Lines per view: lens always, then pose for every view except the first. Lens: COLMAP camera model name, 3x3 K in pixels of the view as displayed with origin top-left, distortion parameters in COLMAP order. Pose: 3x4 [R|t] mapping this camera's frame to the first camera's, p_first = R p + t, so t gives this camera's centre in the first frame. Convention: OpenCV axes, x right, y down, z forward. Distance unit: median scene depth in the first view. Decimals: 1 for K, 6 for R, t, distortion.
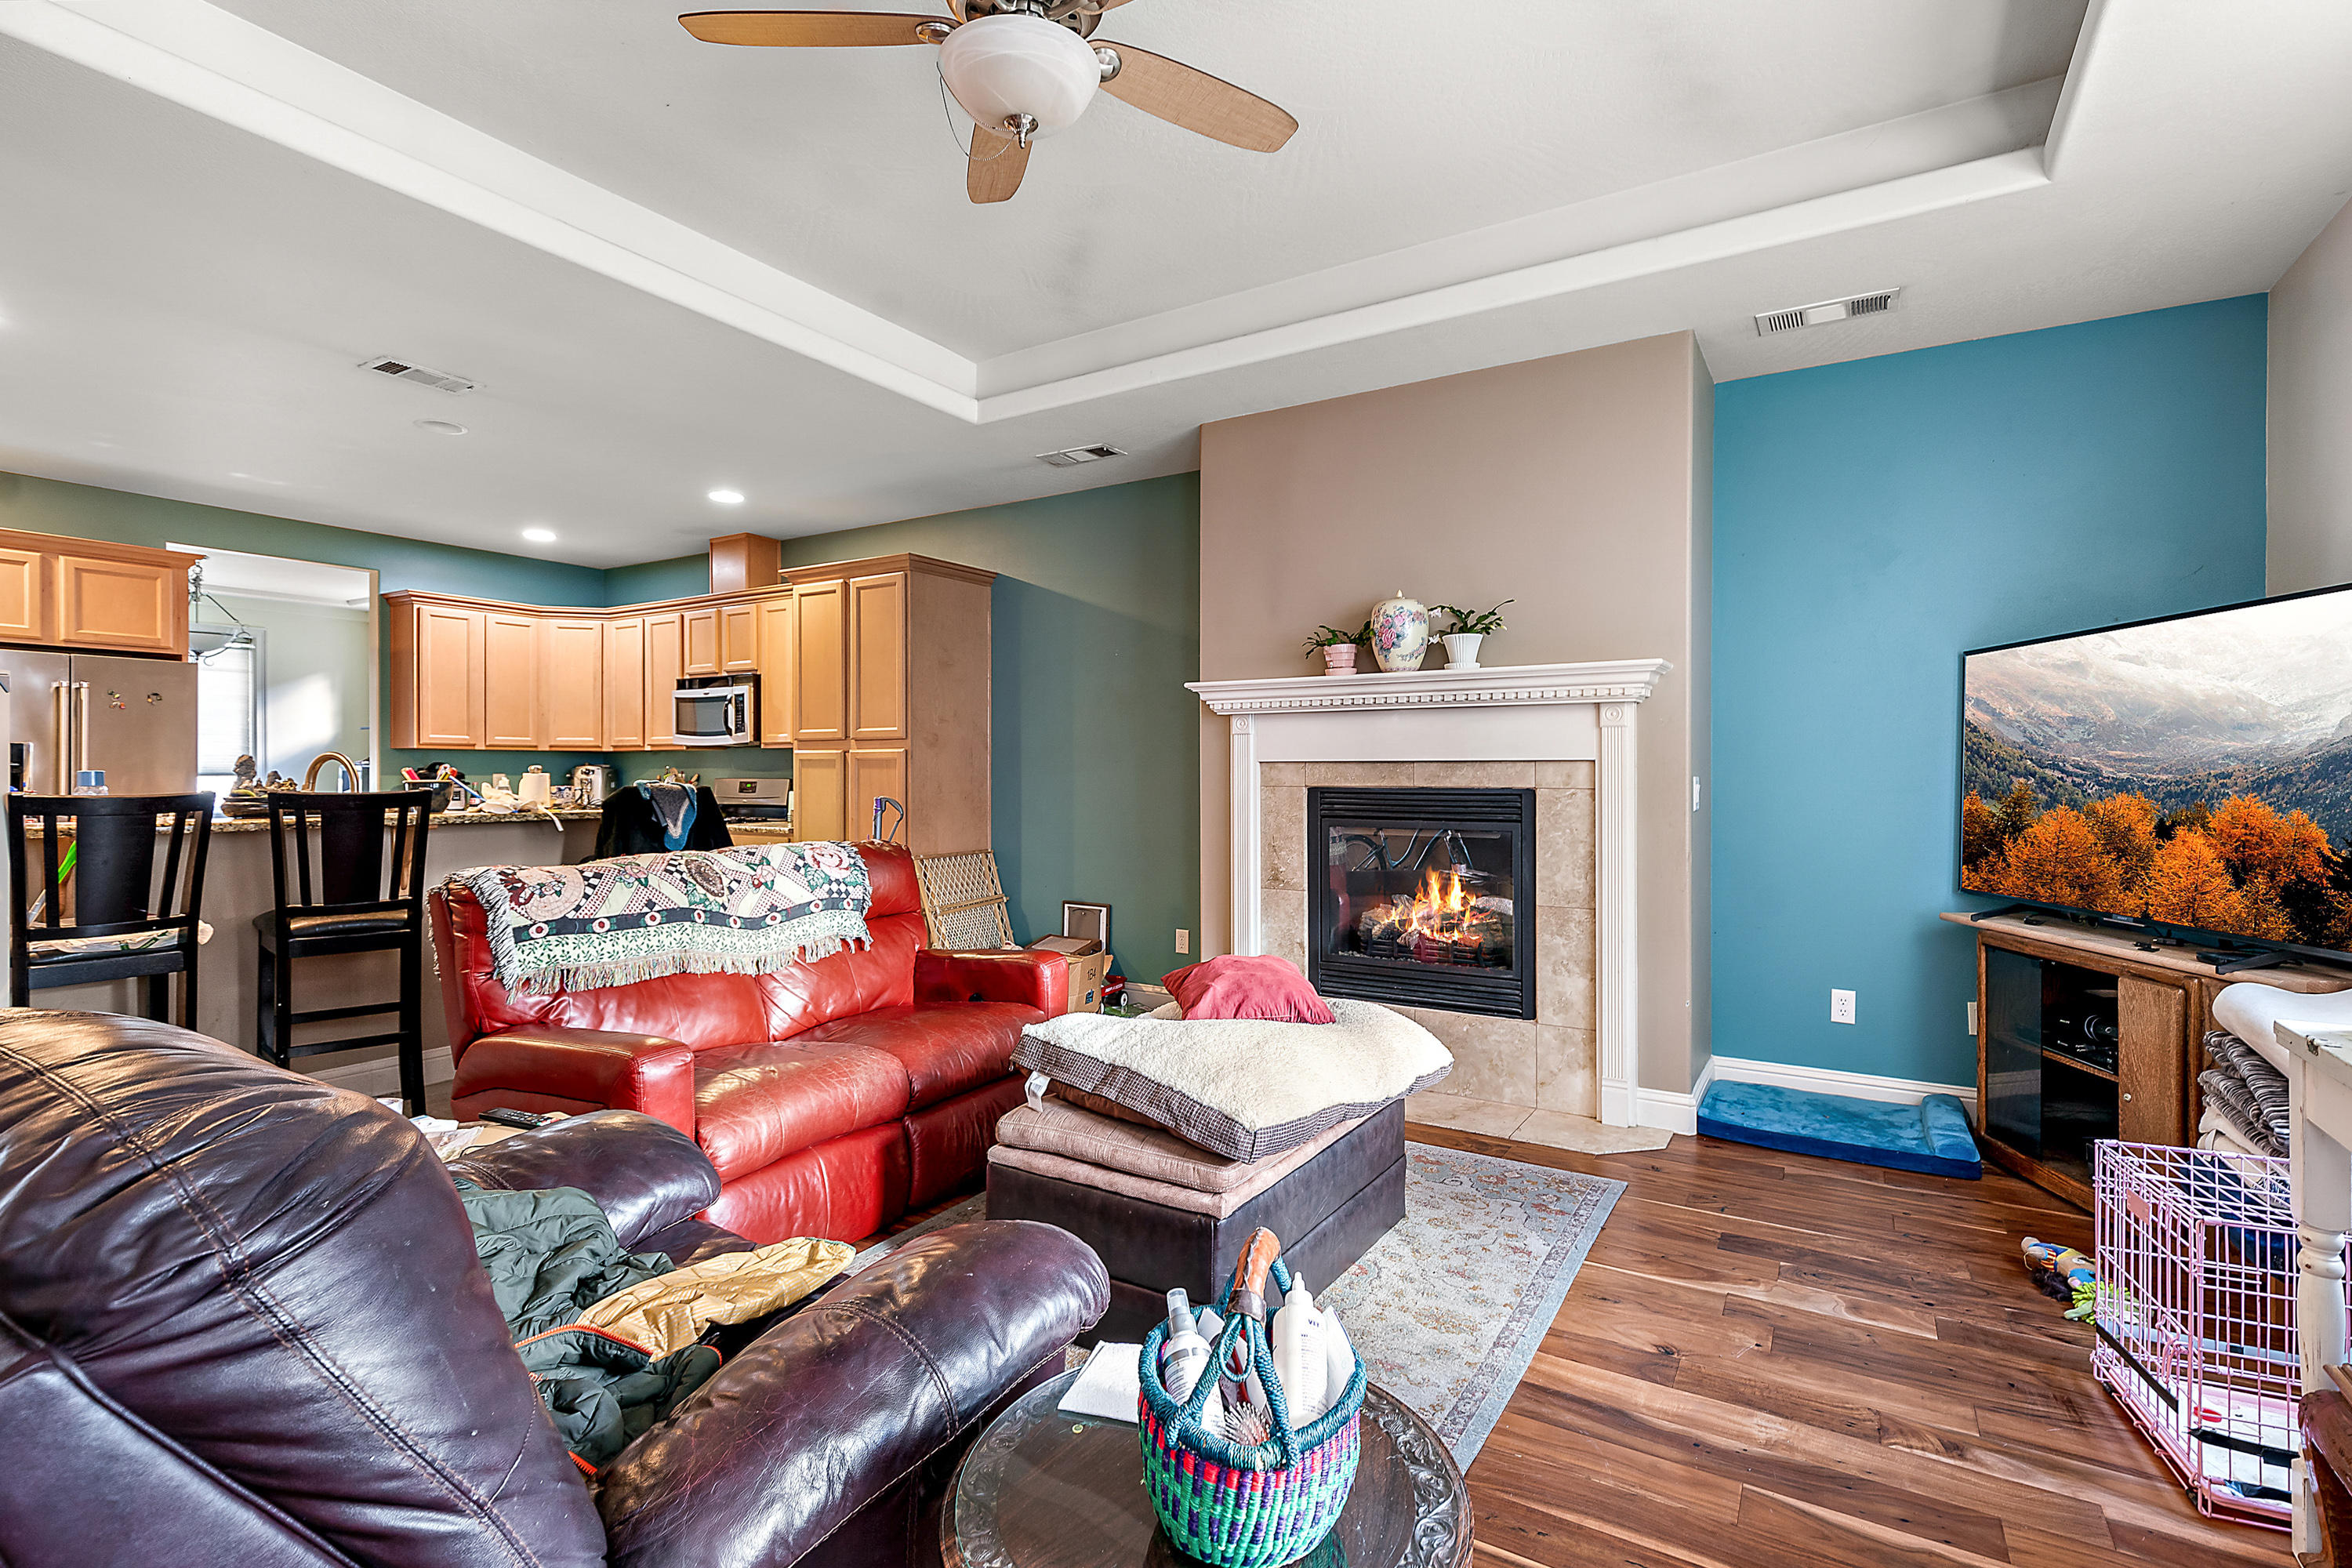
lens RADIAL K [[1087.4, 0, 1176.2], [0, 1087.4, 769.3], [0, 0, 1]] dist [0.002901, 0.000054]
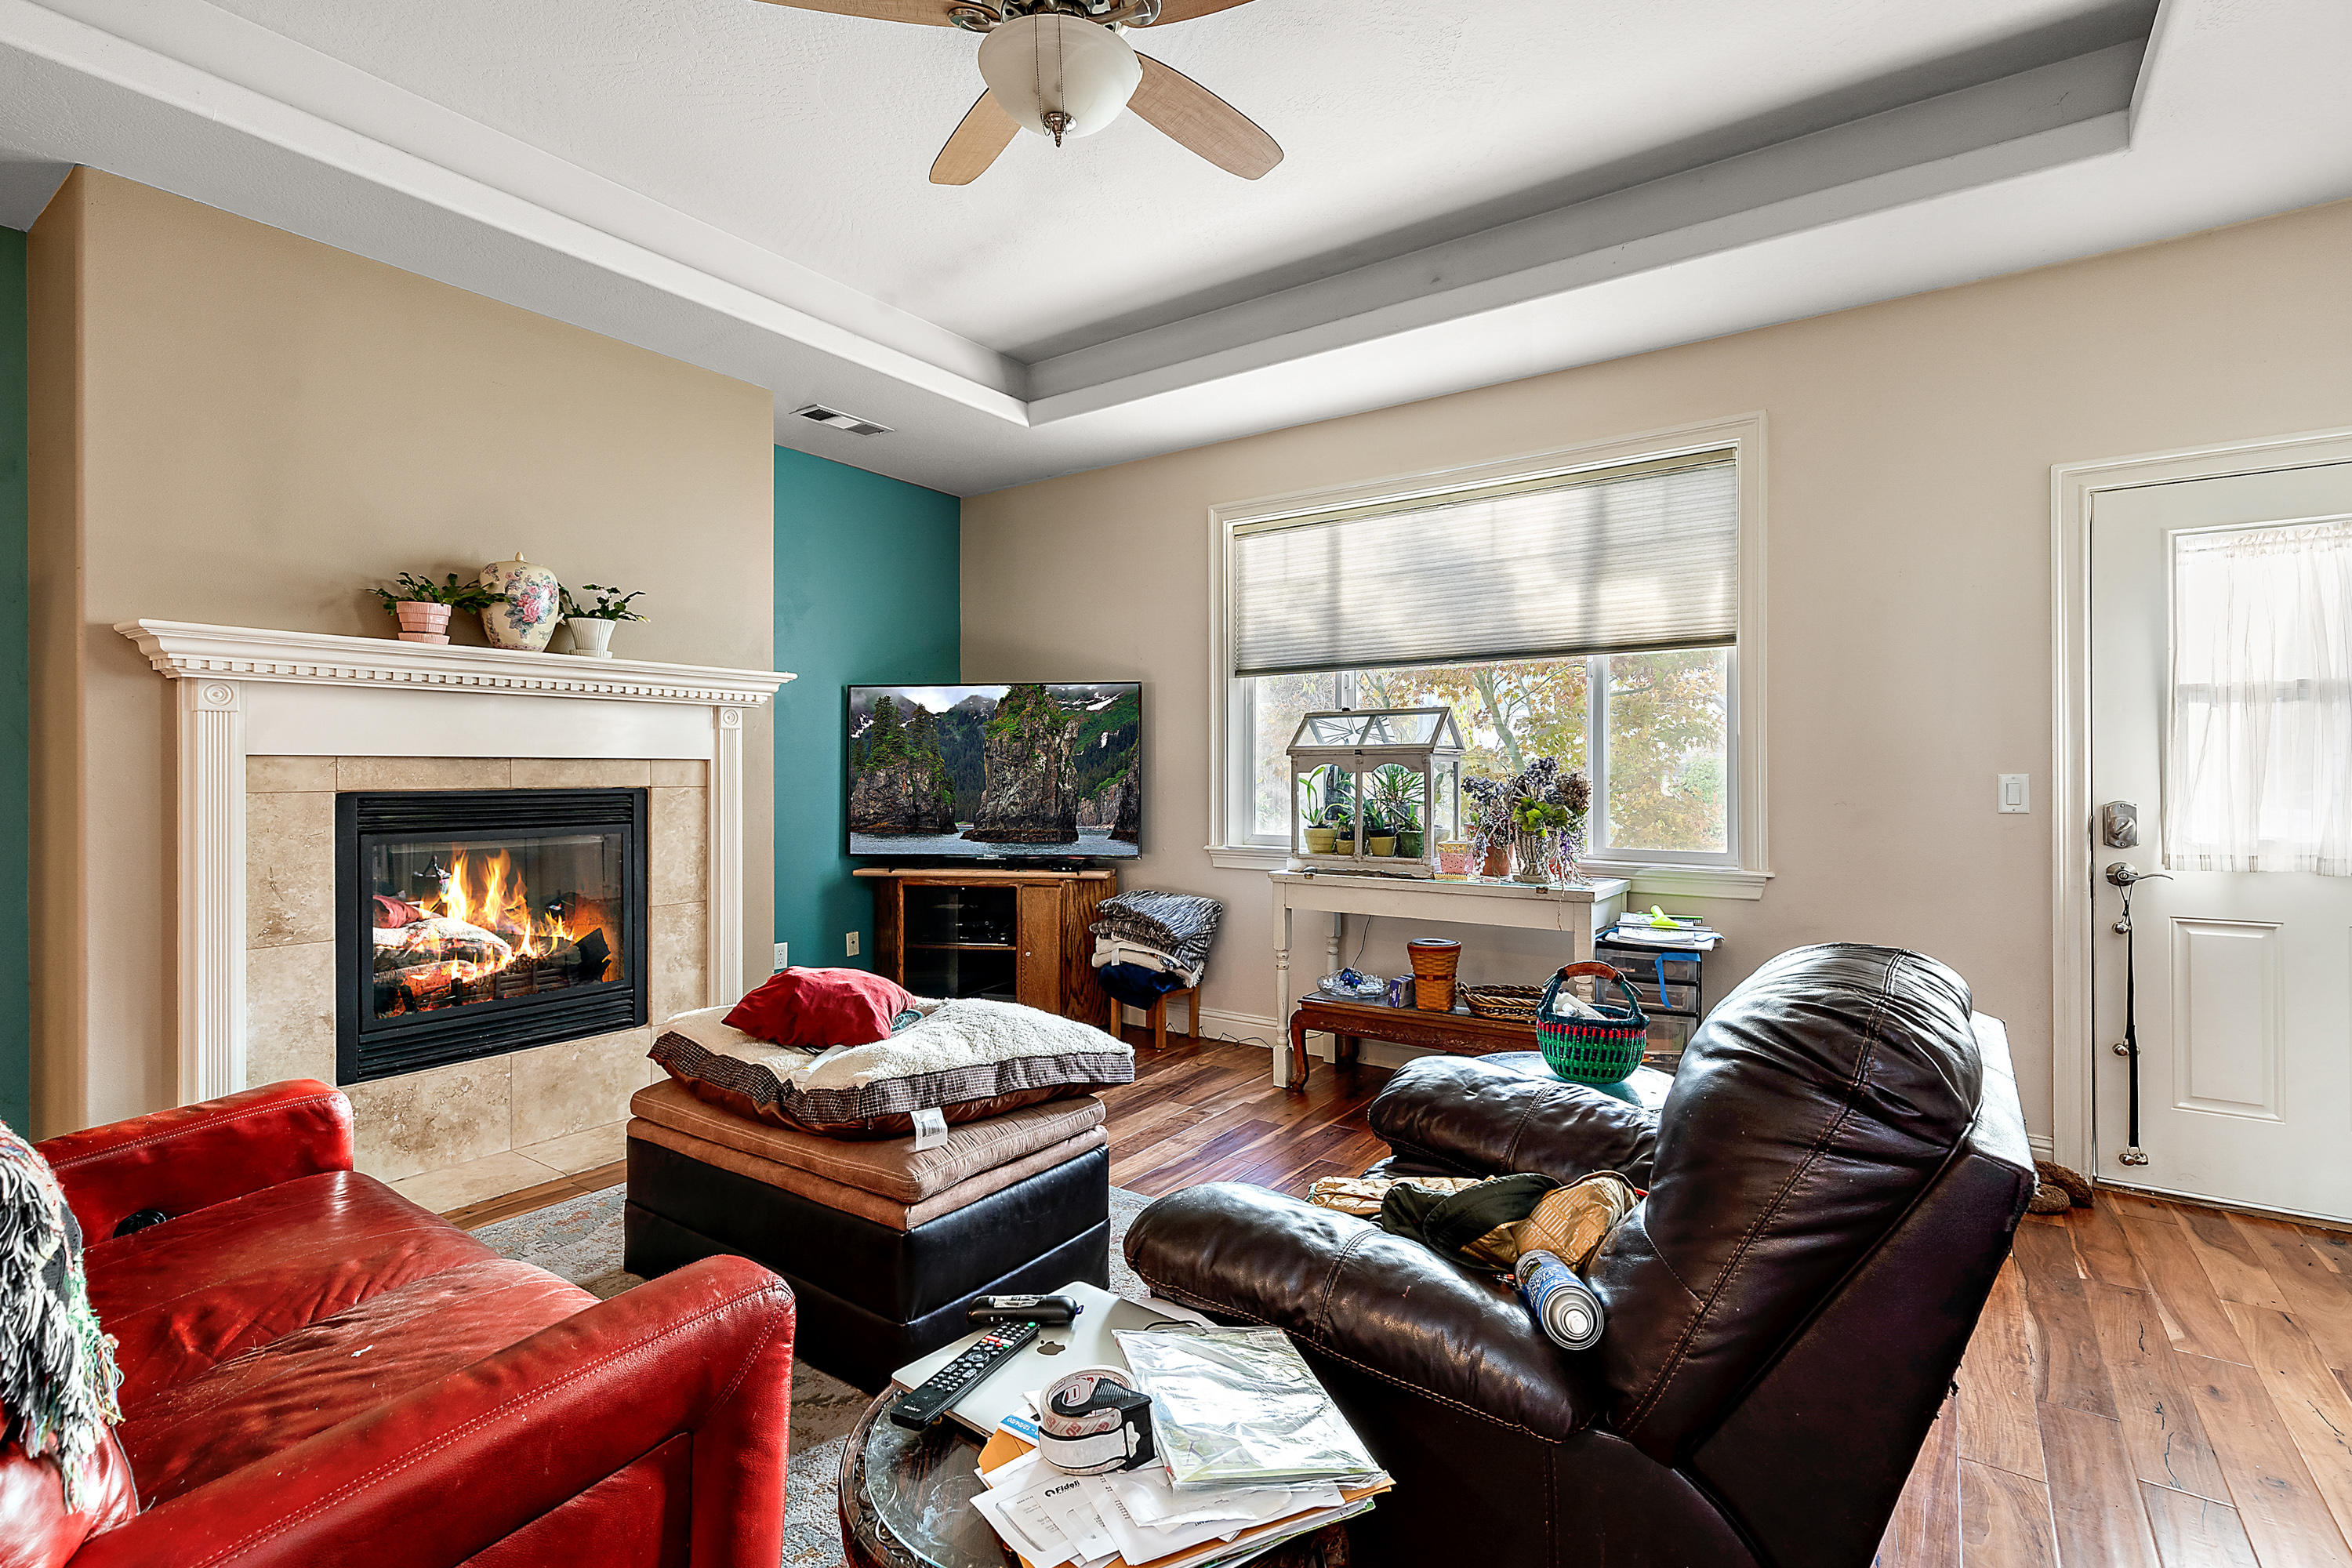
lens RADIAL K [[1087.4, 0, 1176.2], [0, 1087.4, 781.3], [0, 0, 1]] dist [0.002901, 0.000054]
pose [[0.053986, -0.006859, 0.998518, -0.620846], [0.001751, 0.999976, 0.006774, 0.006081], [-0.998540, 0.001382, 0.053996, 0.470101]]
